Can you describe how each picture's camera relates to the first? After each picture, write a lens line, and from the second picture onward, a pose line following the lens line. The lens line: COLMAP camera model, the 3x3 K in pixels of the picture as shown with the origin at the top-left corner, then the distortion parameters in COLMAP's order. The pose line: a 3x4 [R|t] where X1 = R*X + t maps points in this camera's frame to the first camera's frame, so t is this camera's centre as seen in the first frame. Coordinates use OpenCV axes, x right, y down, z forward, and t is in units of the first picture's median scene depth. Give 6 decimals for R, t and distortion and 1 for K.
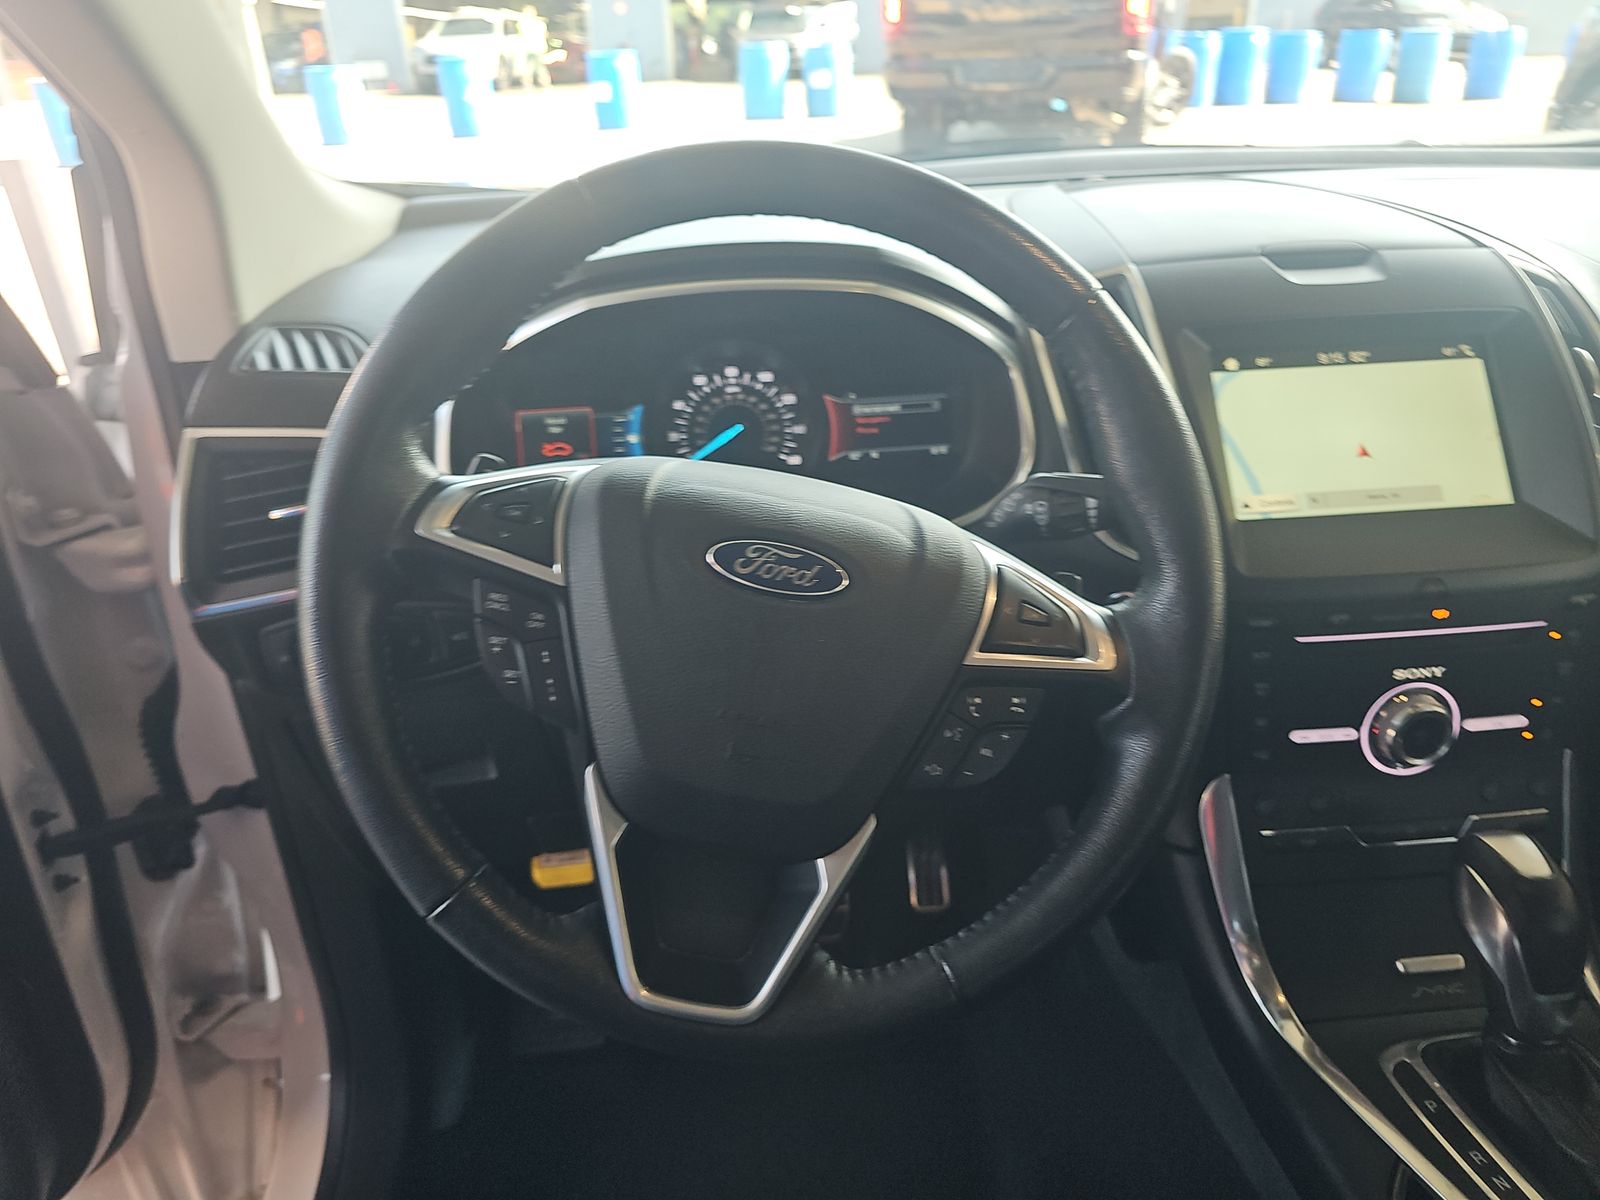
lens RADIAL K [[1100.7, 0, 768.2], [0, 1100.7, 591.3], [0, 0, 1]] dist [0.048998, -0.075134]
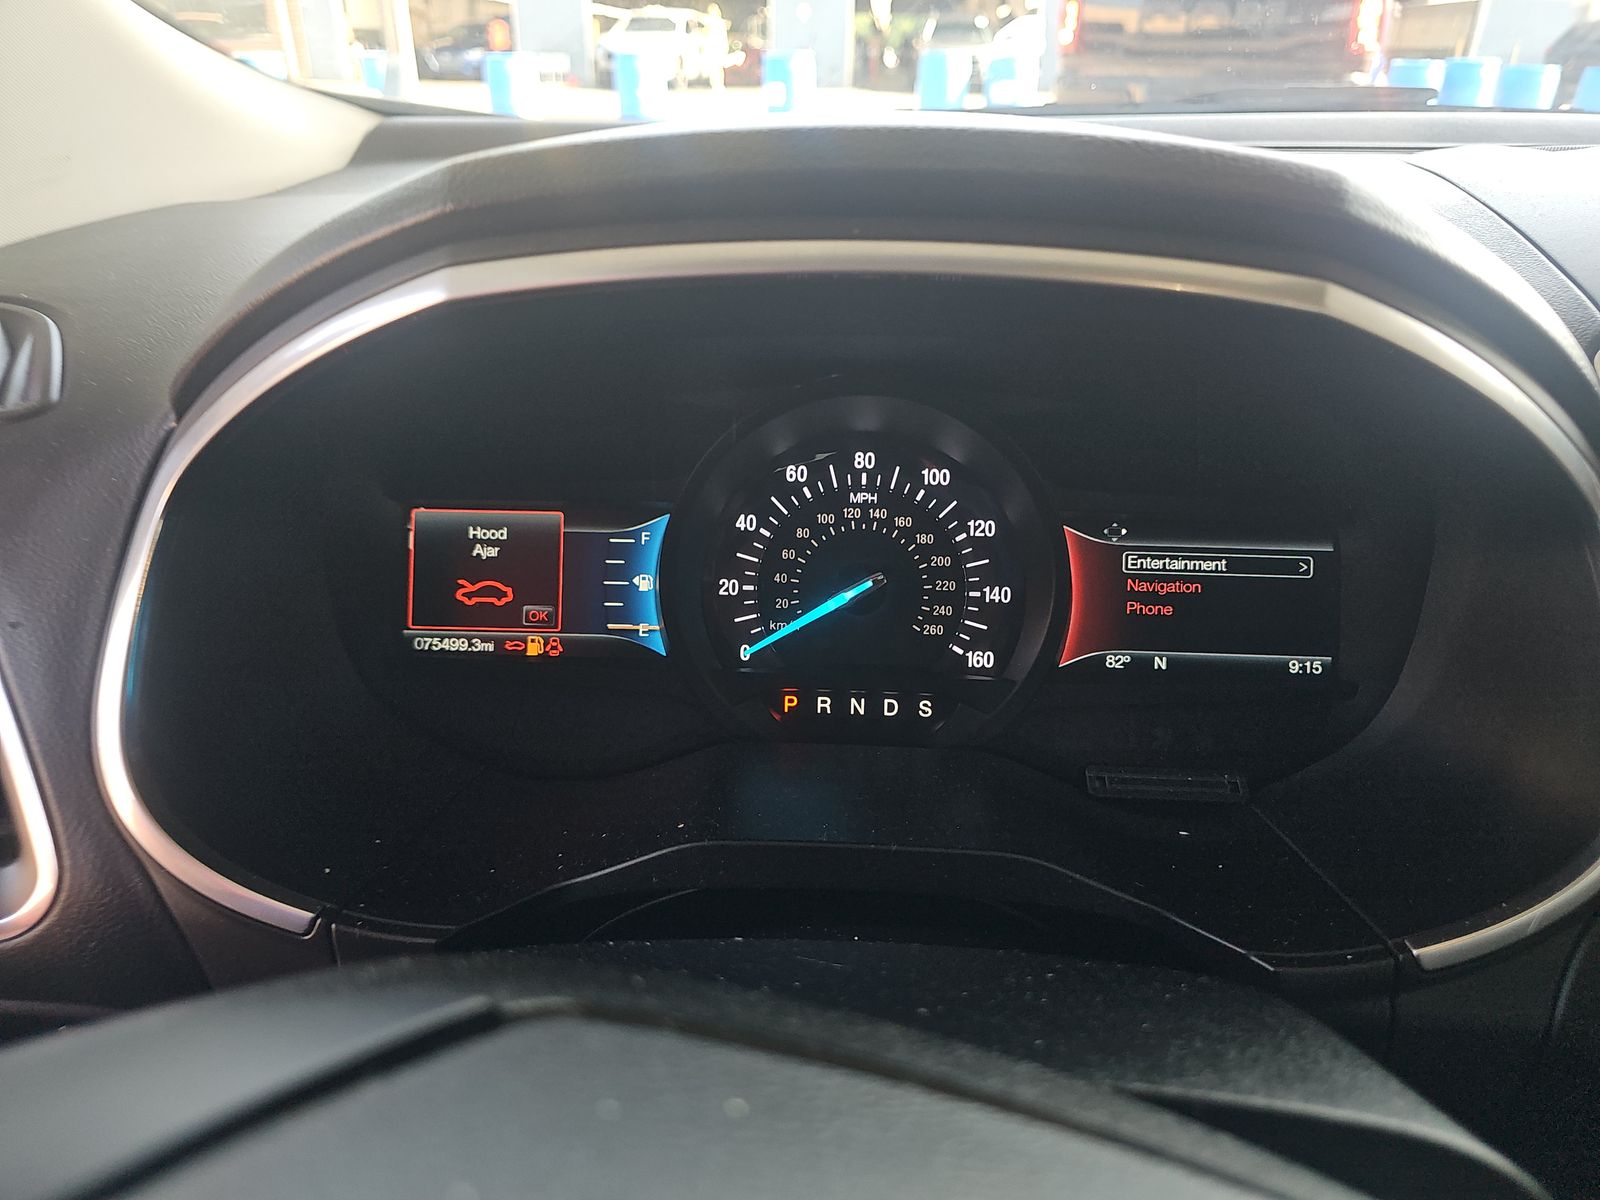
lens RADIAL K [[1094.4, 0, 800.0], [0, 1094.4, 600.0], [0, 0, 1]] dist [0.006632, -0.001118]
pose [[0.991780, 0.090689, -0.090265, -0.012968], [-0.090730, 0.995869, 0.003660, -0.139013], [0.090224, 0.004560, 0.995911, 0.535801]]
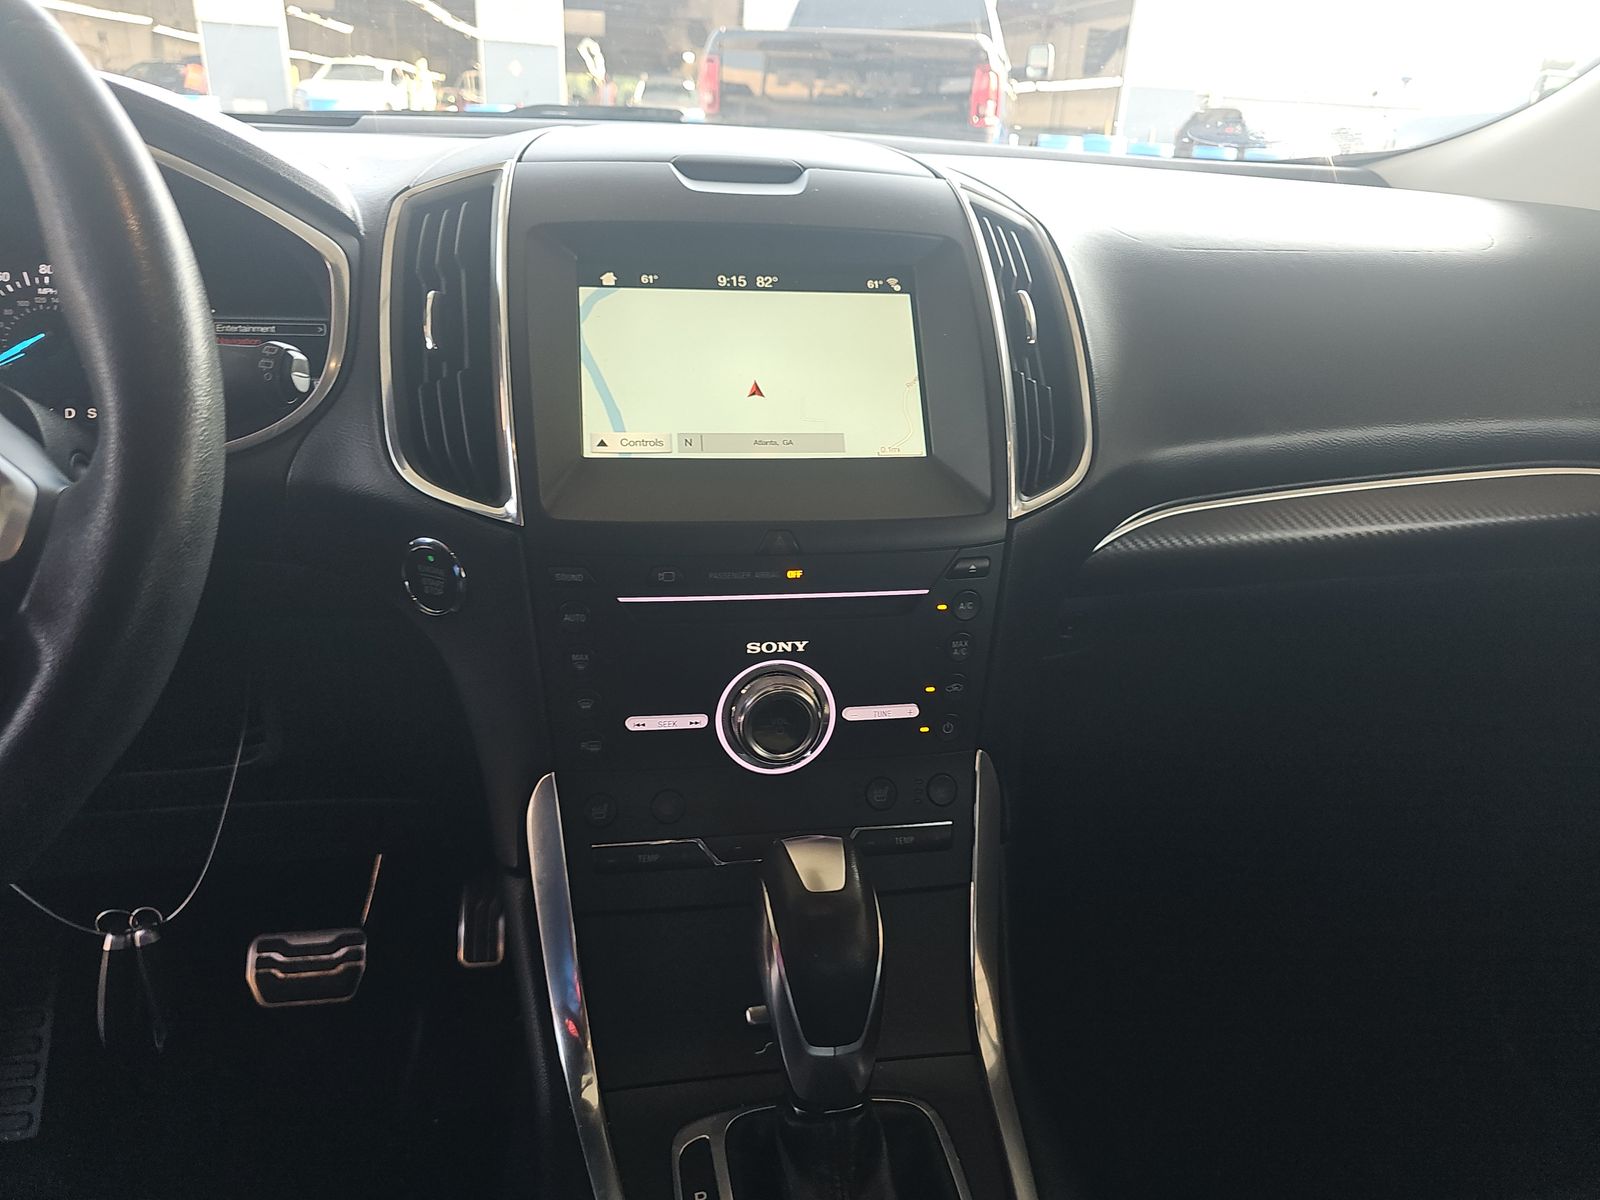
lens RADIAL K [[1094.4, 0, 800.0], [0, 1094.4, 600.0], [0, 0, 1]] dist [0.006632, -0.001118]
pose [[0.992317, 0.032914, 0.119262, 0.419952], [-0.026386, 0.998087, -0.055908, 0.069513], [-0.120874, 0.052332, 0.991287, 0.160742]]
